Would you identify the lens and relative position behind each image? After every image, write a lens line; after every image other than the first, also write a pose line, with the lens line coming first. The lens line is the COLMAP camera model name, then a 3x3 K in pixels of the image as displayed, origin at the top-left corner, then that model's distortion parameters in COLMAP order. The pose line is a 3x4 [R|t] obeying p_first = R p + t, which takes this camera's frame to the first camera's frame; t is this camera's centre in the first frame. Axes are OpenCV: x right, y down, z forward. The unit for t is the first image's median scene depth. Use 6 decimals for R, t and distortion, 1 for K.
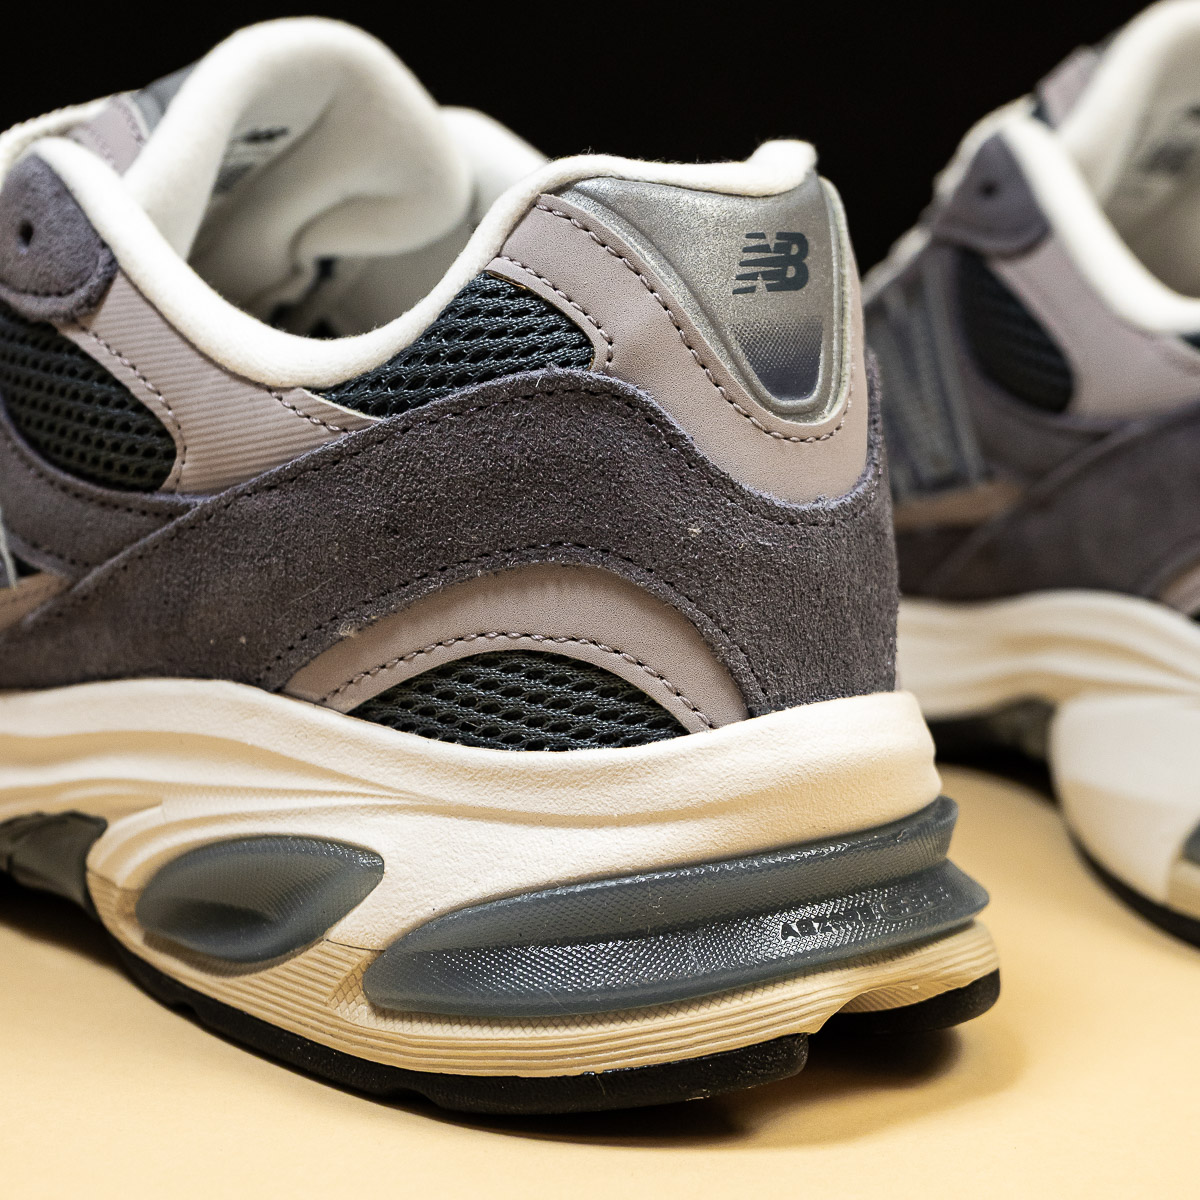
lens RADIAL K [[2978.5, 0, 600.0], [0, 2978.5, 600.0], [0, 0, 1]] dist [0.007742, 0.062403]
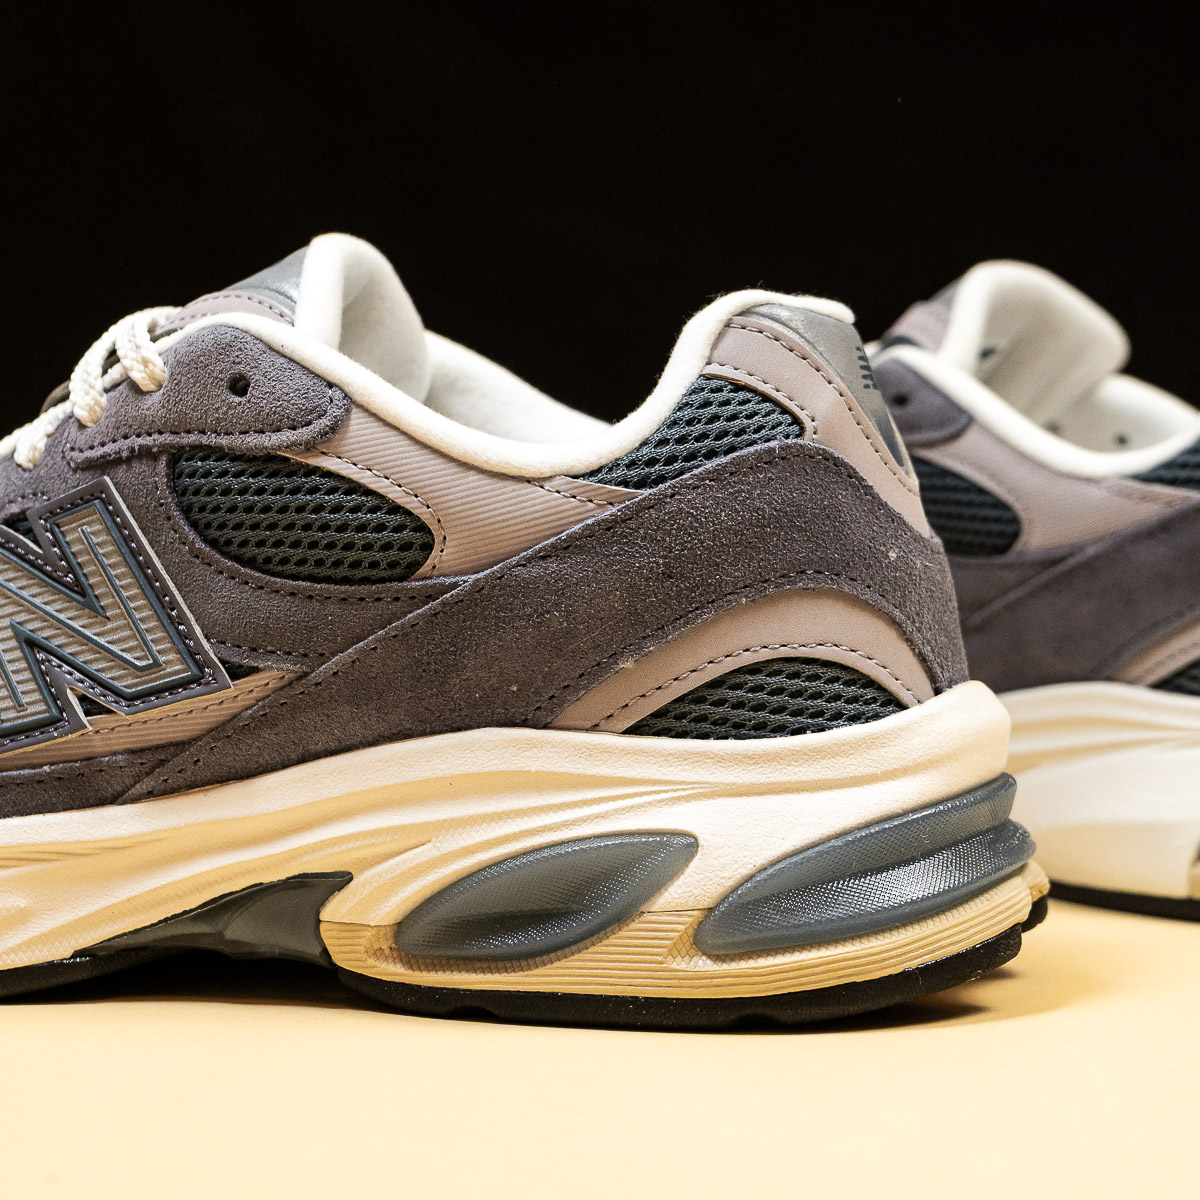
lens RADIAL K [[2351.4, 0, 600.0], [0, 2351.4, 600.0], [0, 0, 1]] dist [0.034513, 0.028692]
pose [[0.881520, -0.062714, 0.467962, -0.561258], [0.131378, 0.984577, -0.115536, 0.097981], [-0.453499, 0.163327, 0.876164, 0.140220]]
